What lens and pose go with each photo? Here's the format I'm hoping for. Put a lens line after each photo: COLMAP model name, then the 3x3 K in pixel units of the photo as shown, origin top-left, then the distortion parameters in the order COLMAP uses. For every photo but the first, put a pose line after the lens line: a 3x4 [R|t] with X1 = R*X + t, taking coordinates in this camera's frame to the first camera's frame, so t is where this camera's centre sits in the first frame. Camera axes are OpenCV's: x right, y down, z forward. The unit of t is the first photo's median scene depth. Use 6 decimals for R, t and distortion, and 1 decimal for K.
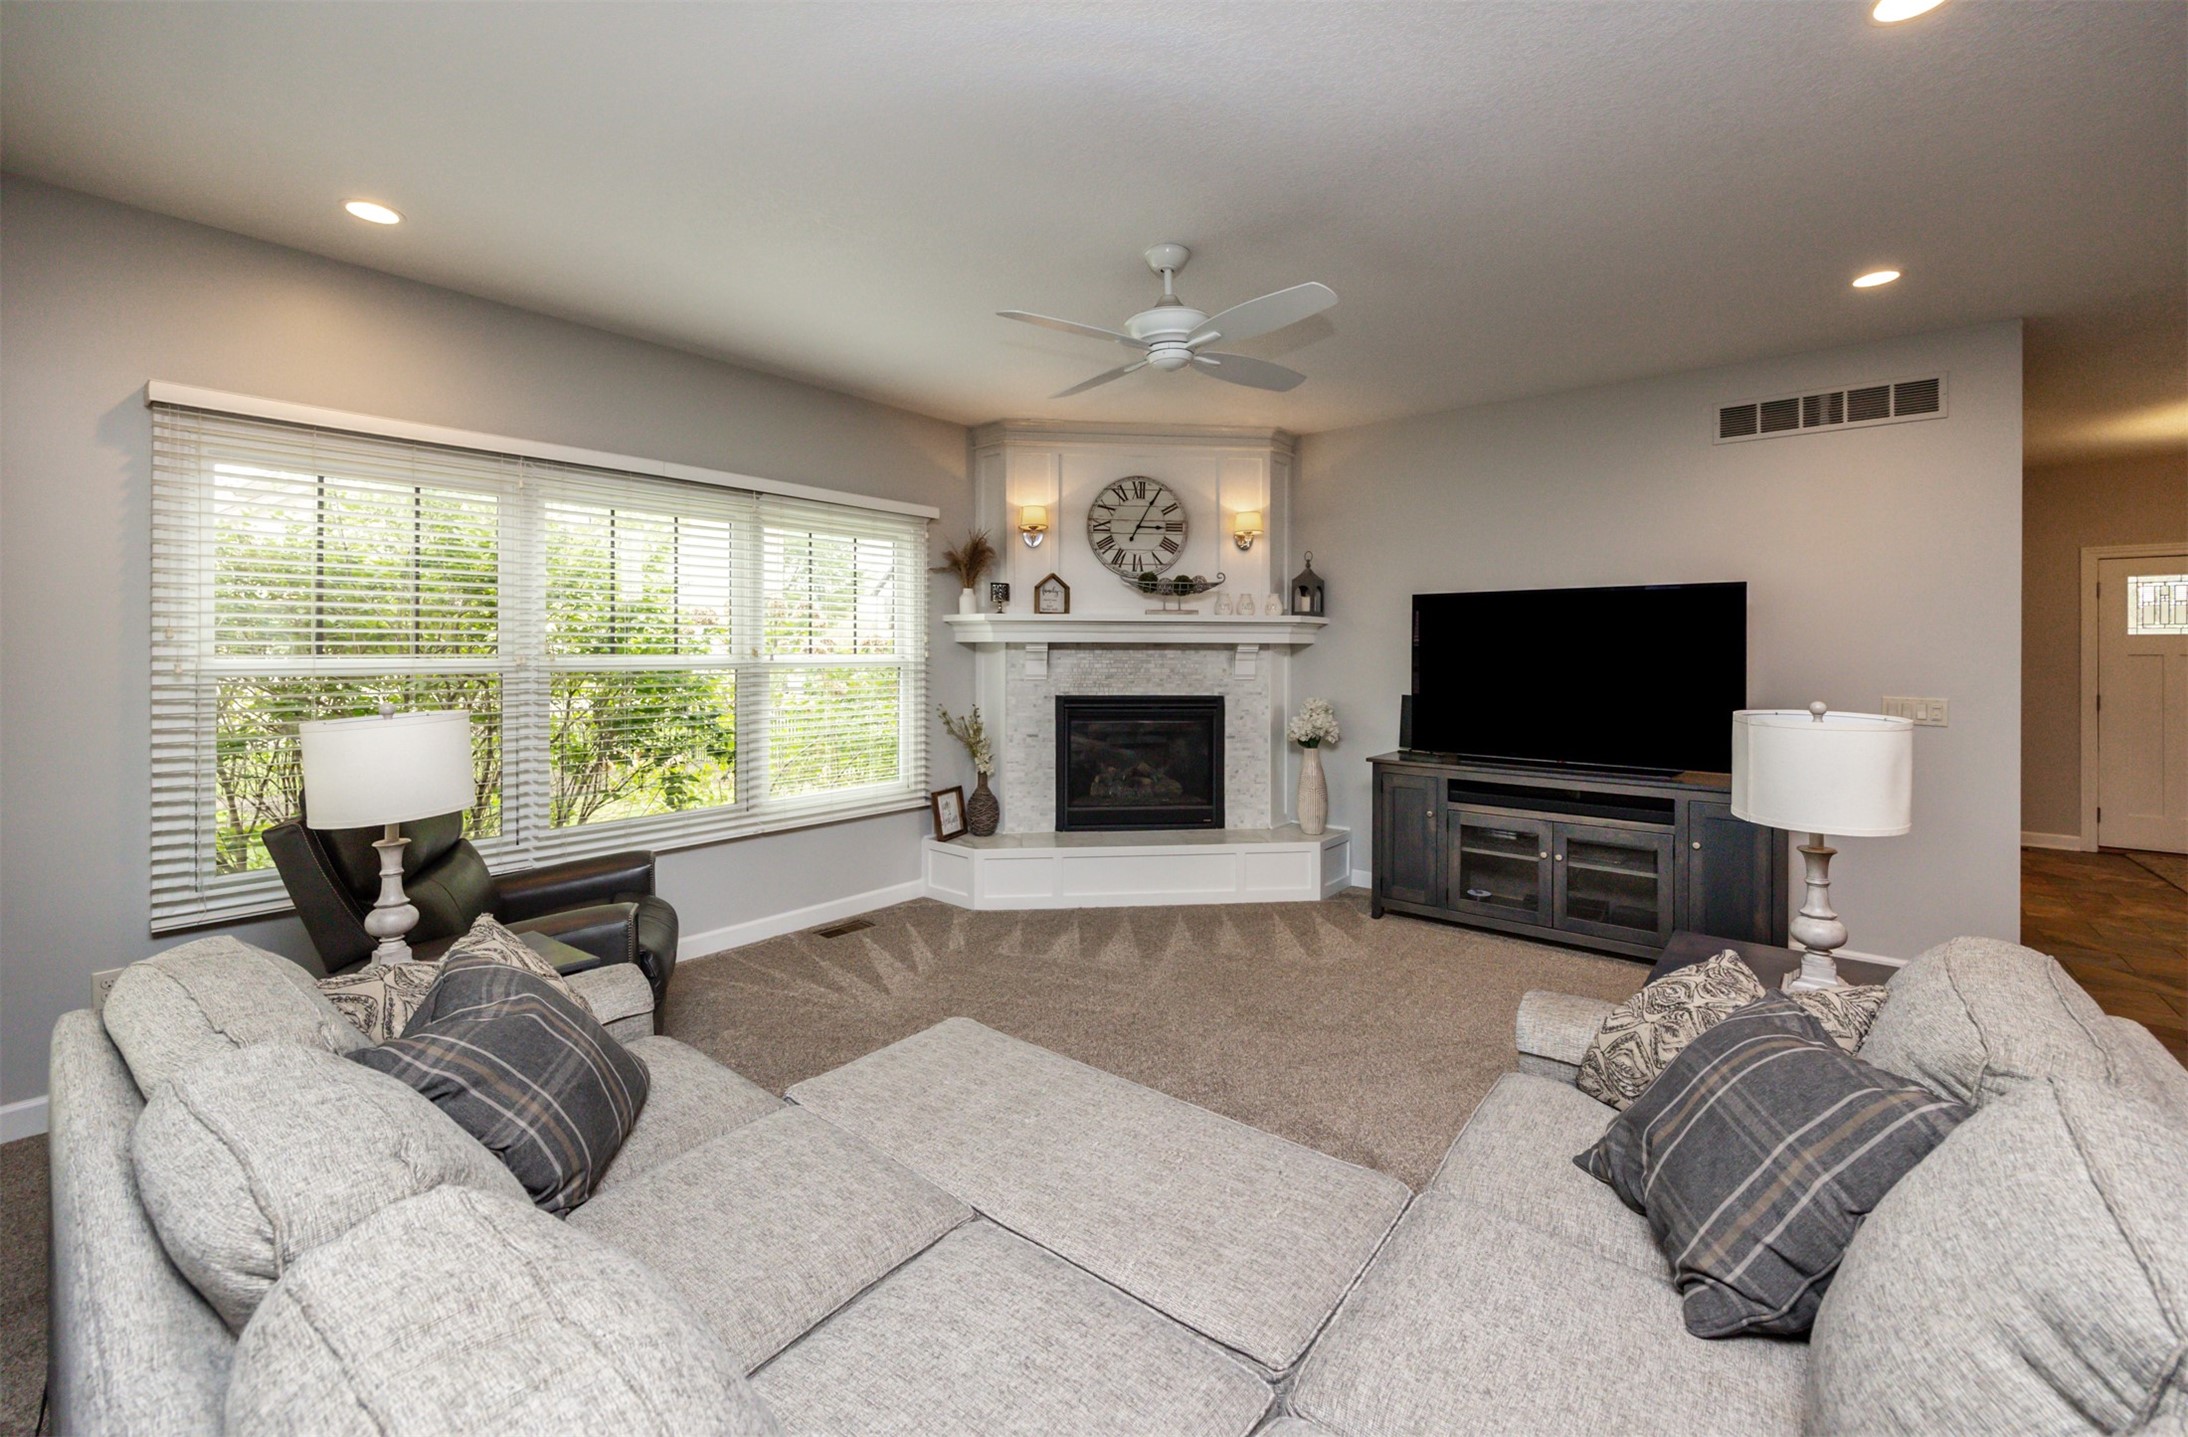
lens RADIAL K [[886.2, 0, 1079.4], [0, 886.2, 651.8], [0, 0, 1]] dist [0.001153, -0.000090]
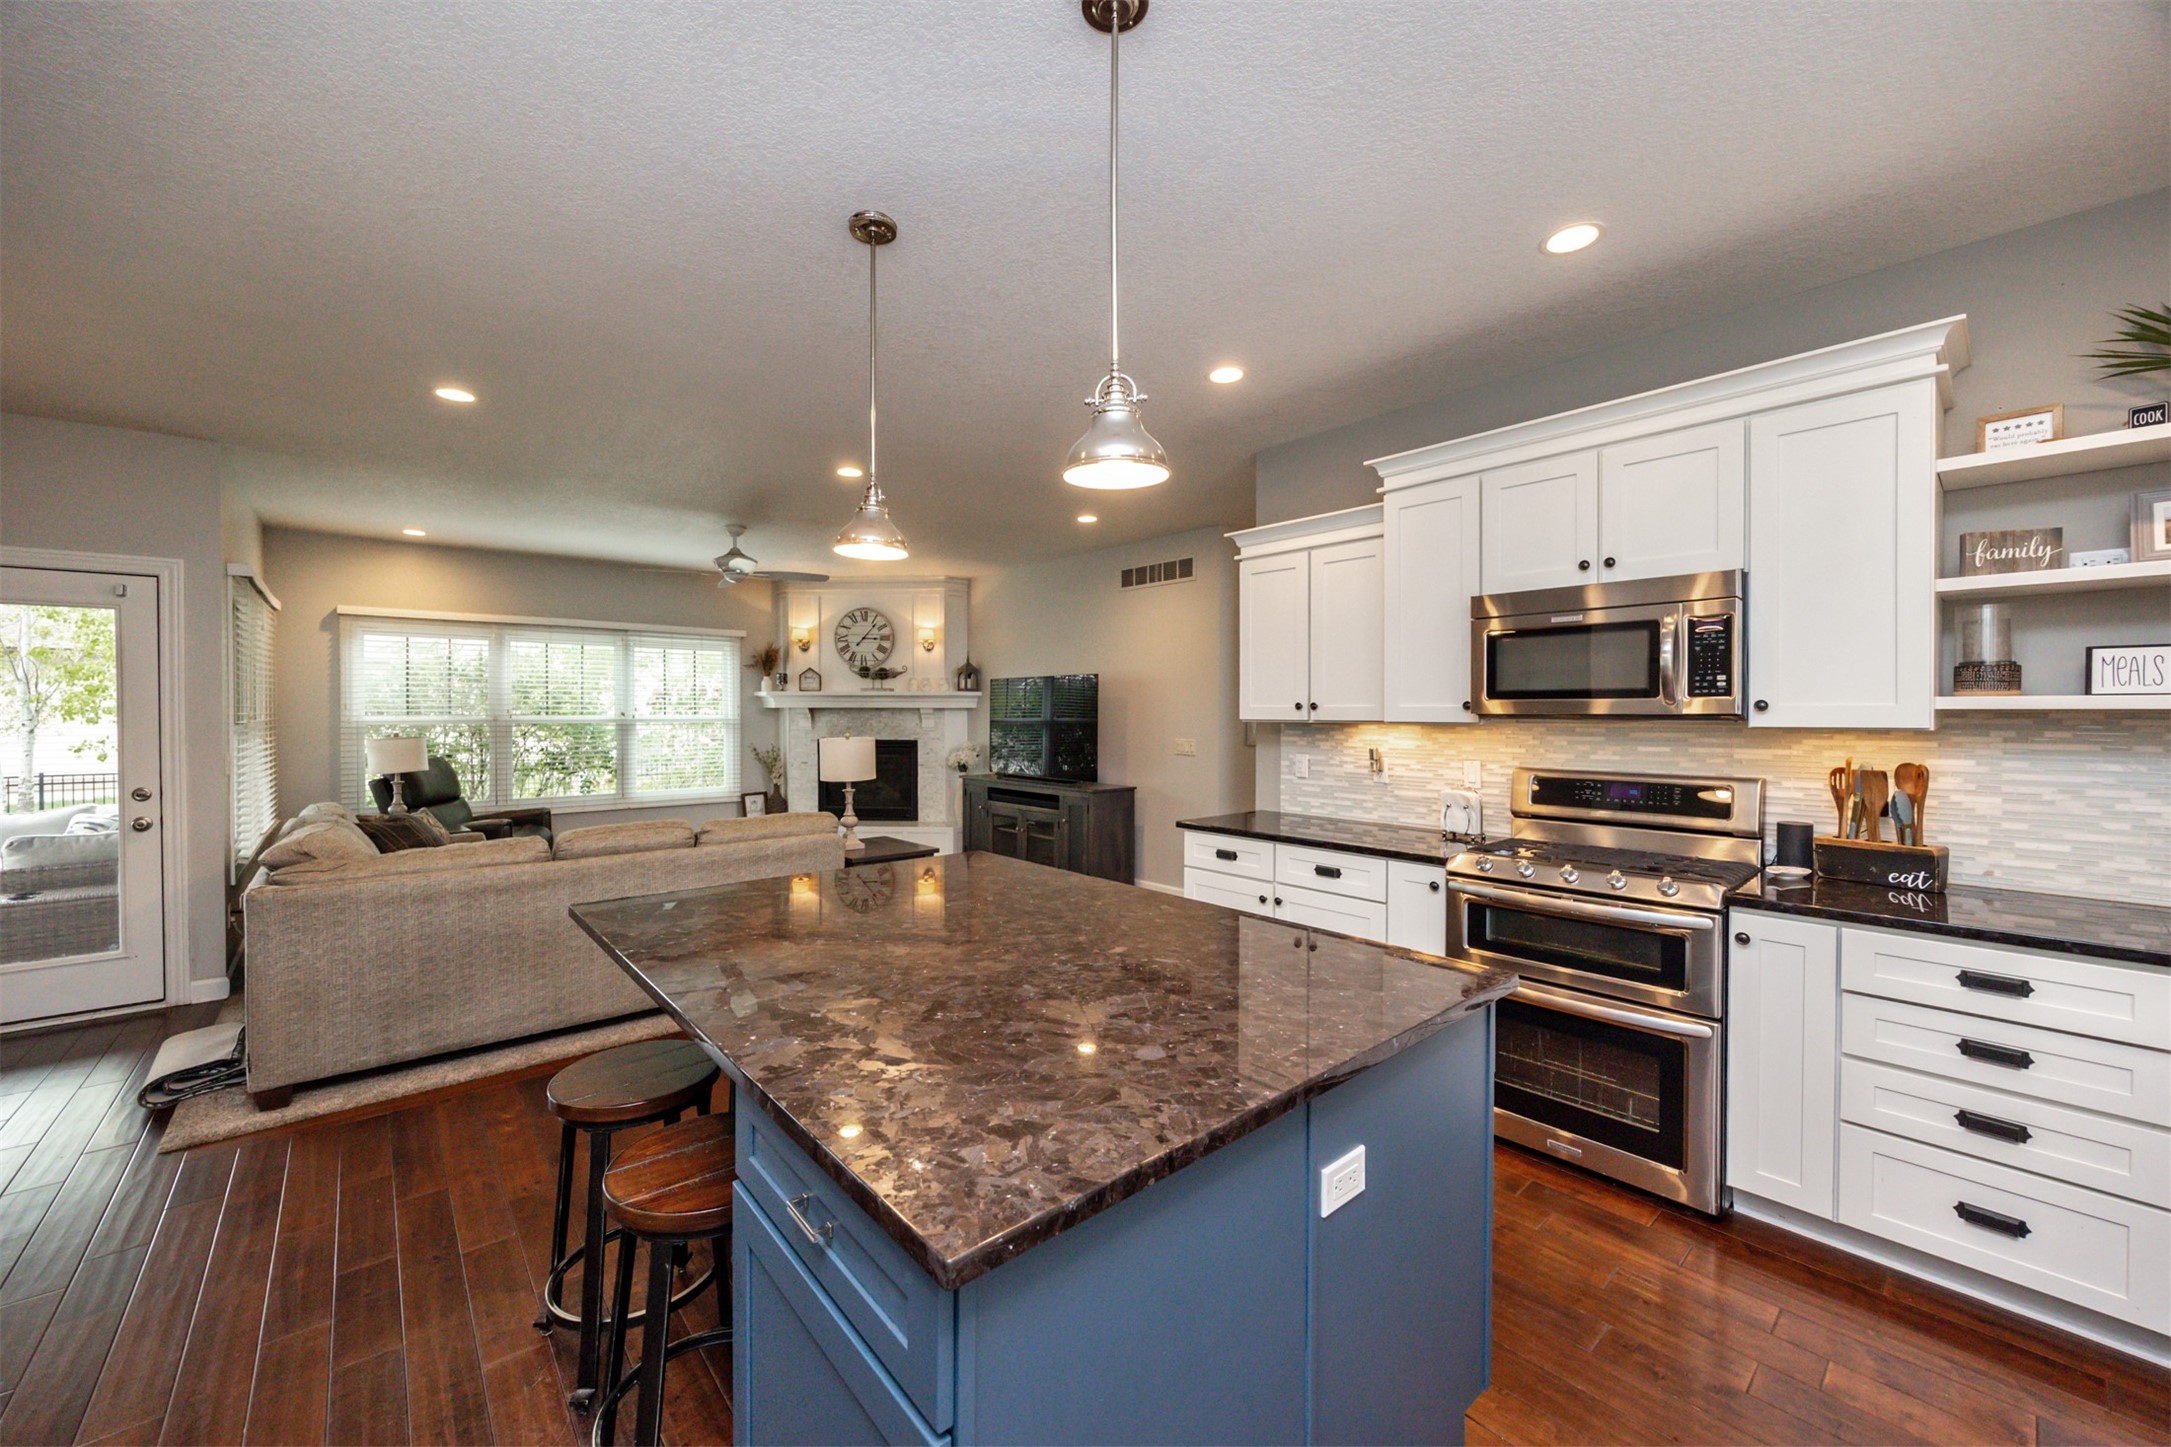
lens RADIAL K [[879.3, 0, 1080.5], [0, 879.3, 723.7], [0, 0, 1]] dist [0.001153, -0.000090]
pose [[0.981319, 0.001679, -0.192378, 0.801334], [0.001022, 0.999902, 0.013942, -0.002960], [0.192382, -0.013878, 0.981222, -0.558340]]
